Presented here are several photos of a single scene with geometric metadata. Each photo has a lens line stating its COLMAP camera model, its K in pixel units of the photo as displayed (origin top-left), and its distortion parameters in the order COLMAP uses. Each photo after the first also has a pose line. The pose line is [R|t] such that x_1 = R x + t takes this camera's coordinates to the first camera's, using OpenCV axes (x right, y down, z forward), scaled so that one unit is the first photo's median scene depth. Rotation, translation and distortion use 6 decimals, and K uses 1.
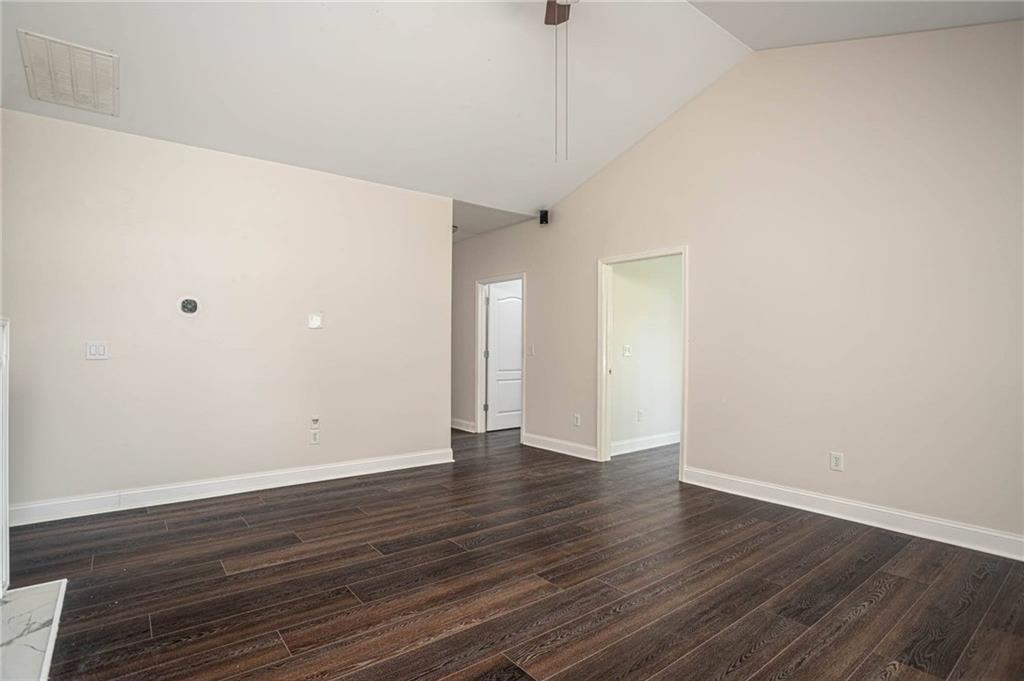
lens RADIAL K [[513.6, 0, 514.5], [0, 513.6, 341.3], [0, 0, 1]] dist [-0.068921, 0.021573]
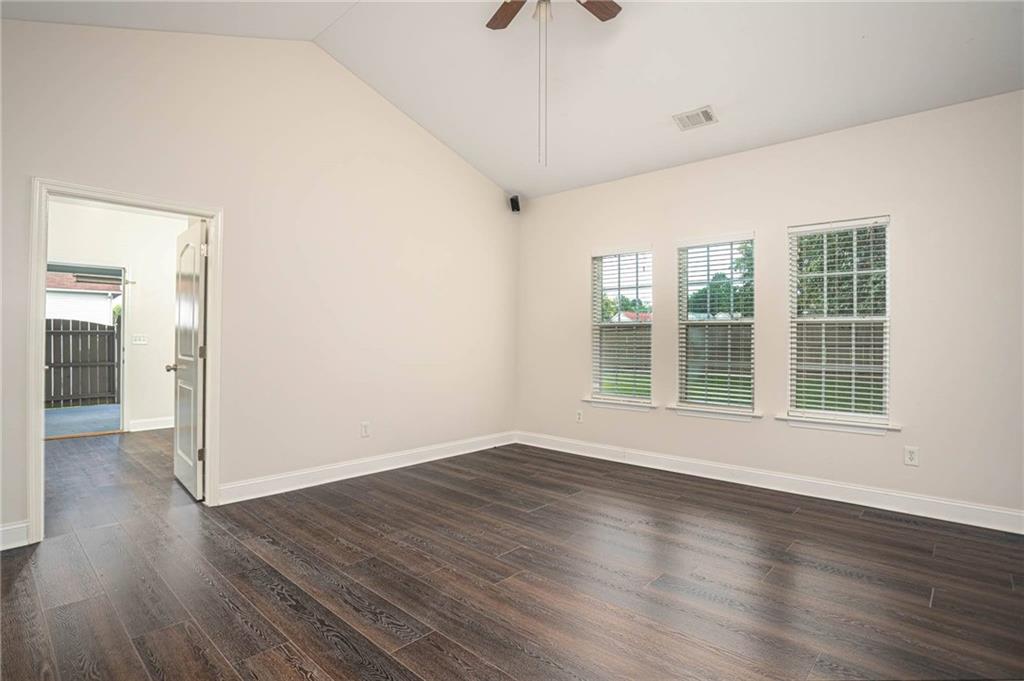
lens RADIAL K [[514.9, 0, 514.5], [0, 514.9, 339.2], [0, 0, 1]] dist [-0.042085, 0.007542]
pose [[-0.160933, -0.009221, 0.986922, -0.821722], [-0.015539, 0.999856, 0.006808, 0.000879], [-0.986843, -0.014240, -0.161053, 1.035574]]
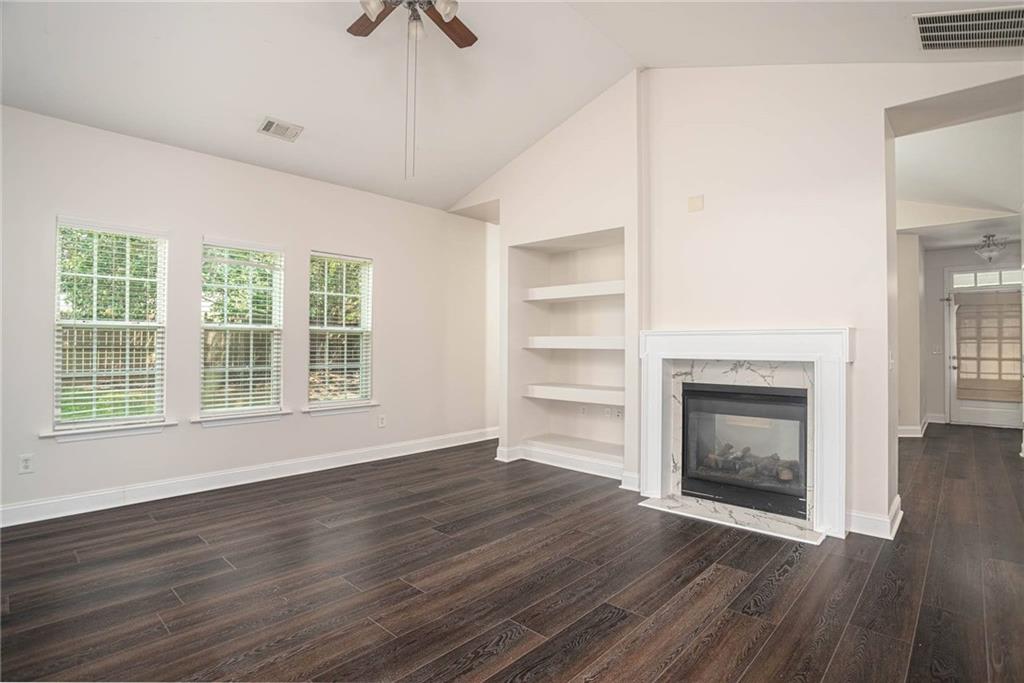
lens RADIAL K [[495.1, 0, 502.2], [0, 495.1, 345.5], [0, 0, 1]] dist [-0.053668, 0.000402]
pose [[-0.991137, -0.008472, -0.132574, 0.020526], [-0.007336, 0.999932, -0.009058, 0.008959], [0.132642, -0.008006, -0.991132, 1.769665]]
